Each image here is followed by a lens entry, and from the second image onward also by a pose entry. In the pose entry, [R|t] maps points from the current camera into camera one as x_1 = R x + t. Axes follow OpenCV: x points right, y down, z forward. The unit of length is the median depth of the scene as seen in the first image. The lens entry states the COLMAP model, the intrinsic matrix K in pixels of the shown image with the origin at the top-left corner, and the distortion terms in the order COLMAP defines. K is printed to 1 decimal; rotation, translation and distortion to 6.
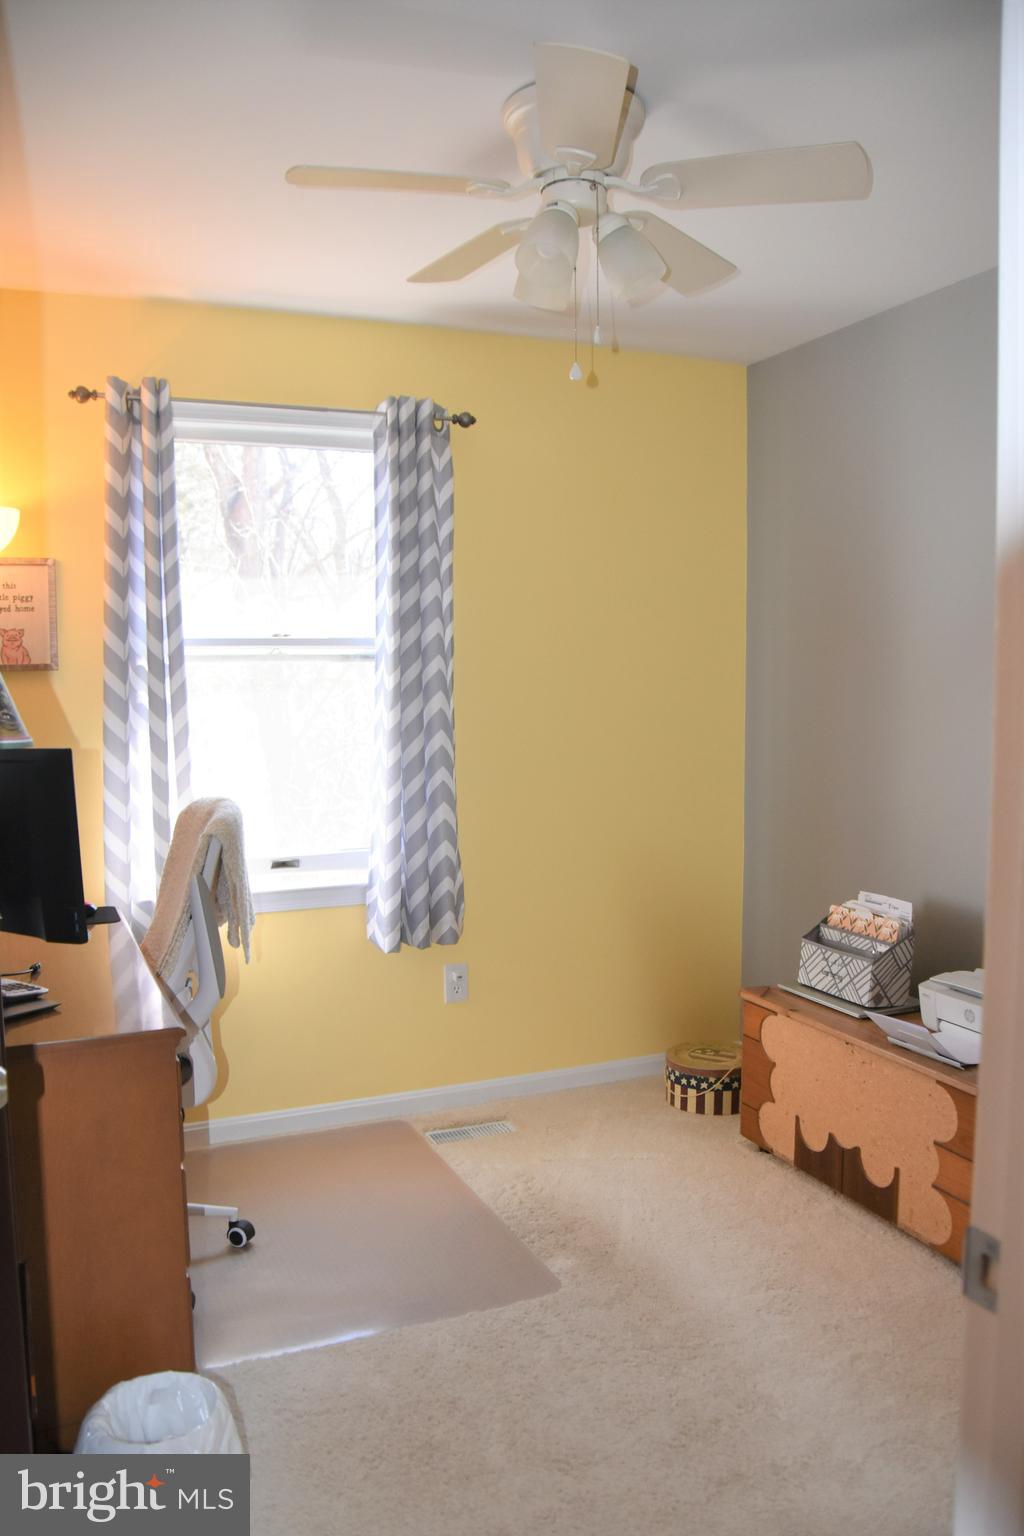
lens RADIAL K [[1242.1, 0, 511.8], [0, 1242.1, 803.7], [0, 0, 1]] dist [-0.242775, 0.003750]
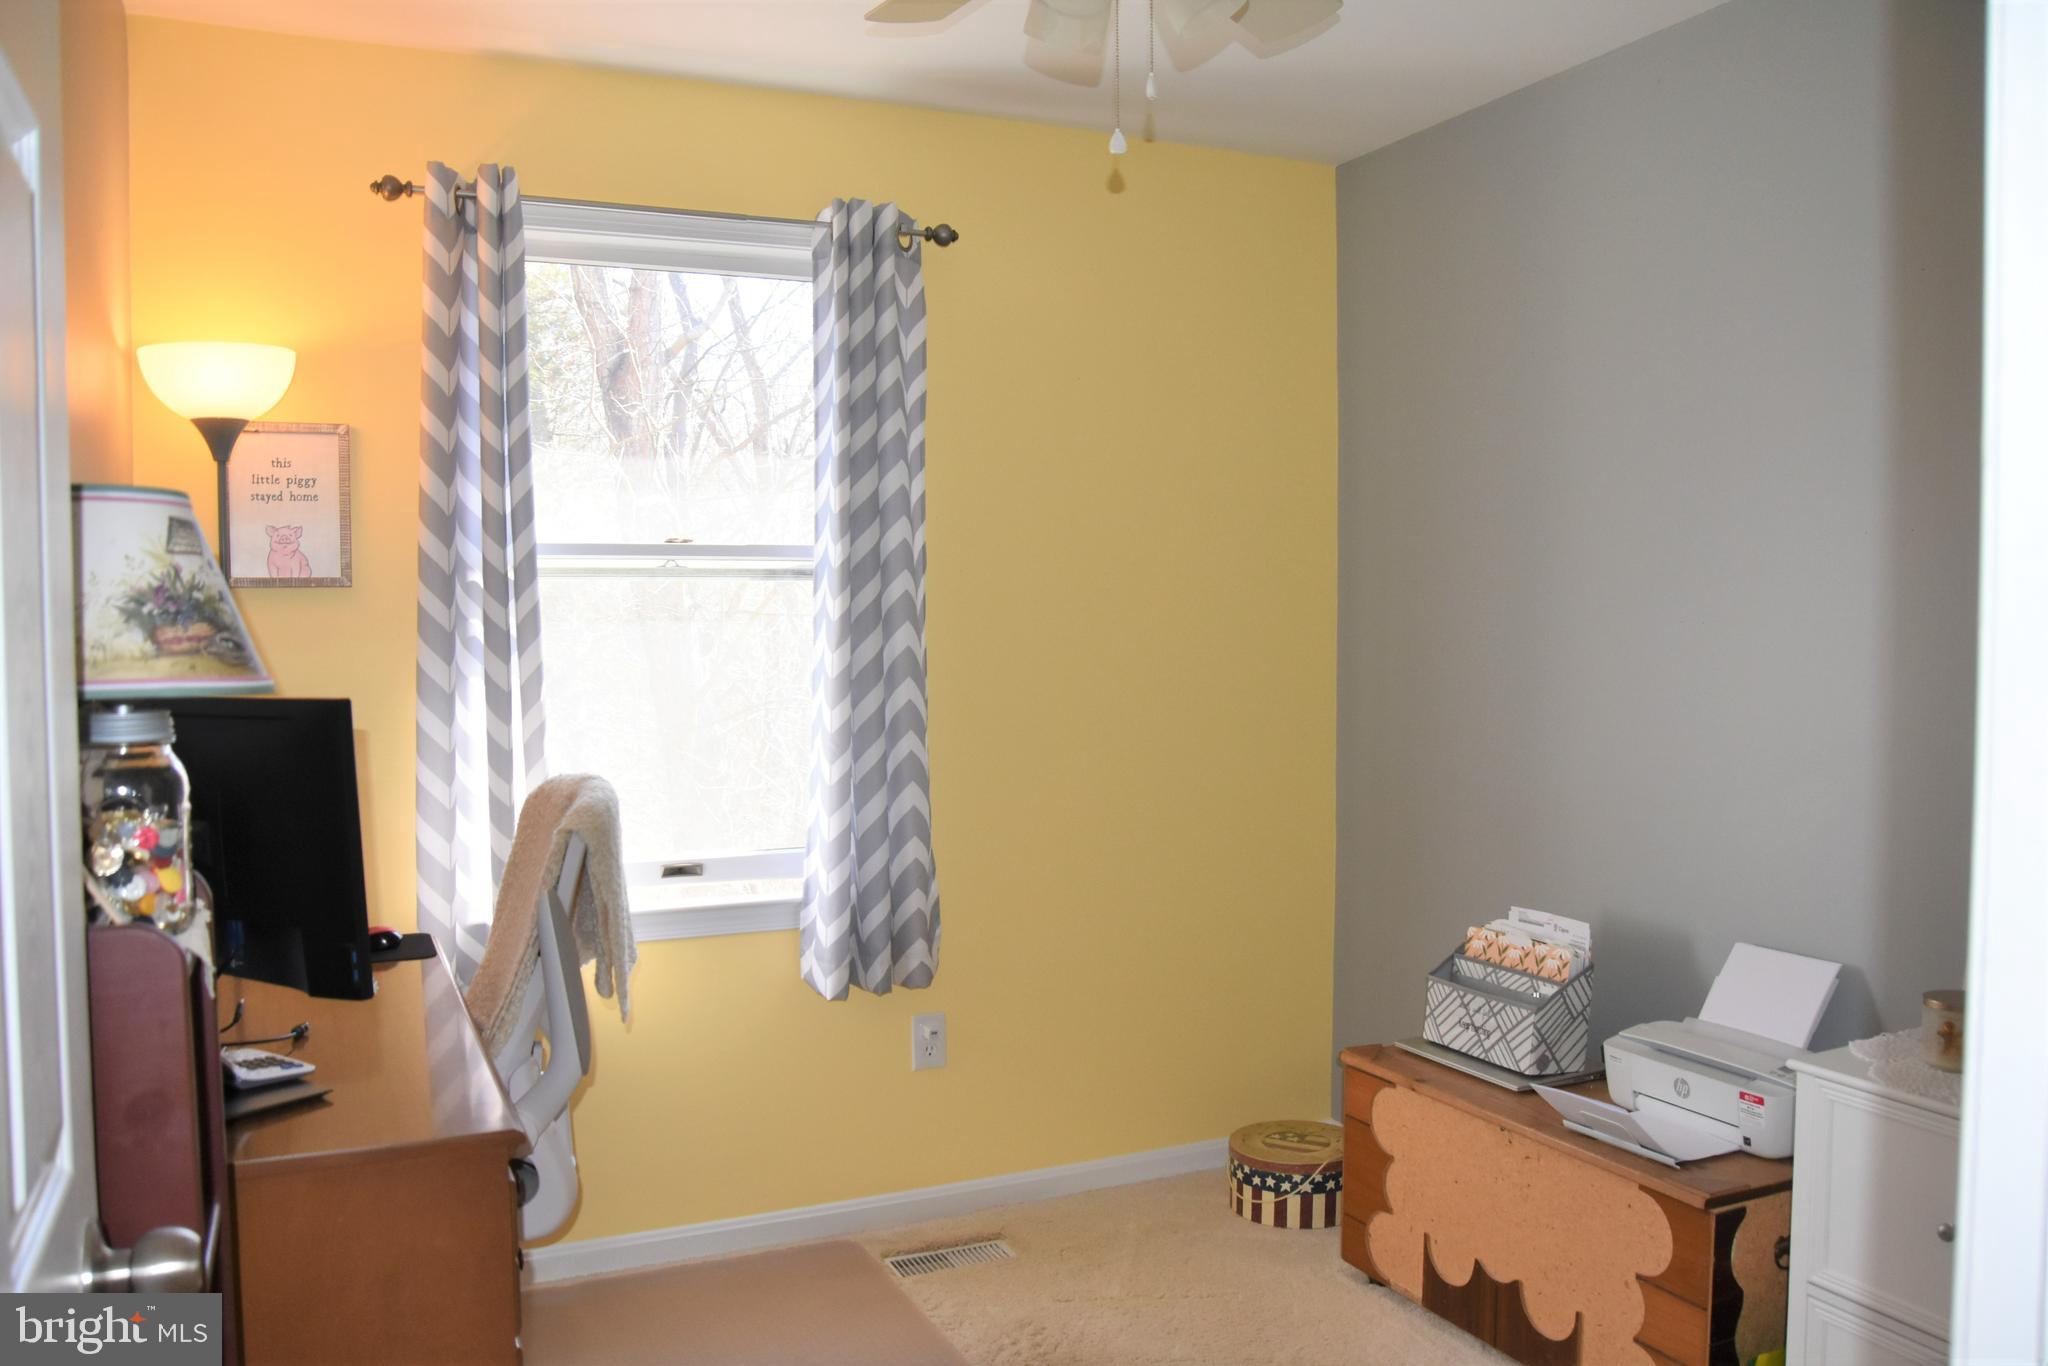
lens RADIAL K [[1606.4, 0, 1024.0], [0, 1606.4, 683.0], [0, 0, 1]] dist [-0.206315, 0.076774]
pose [[0.999635, -0.000056, 0.027028, -0.017064], [0.001687, 0.998177, -0.060325, -0.002135], [-0.026976, 0.060349, 0.997813, 0.103416]]
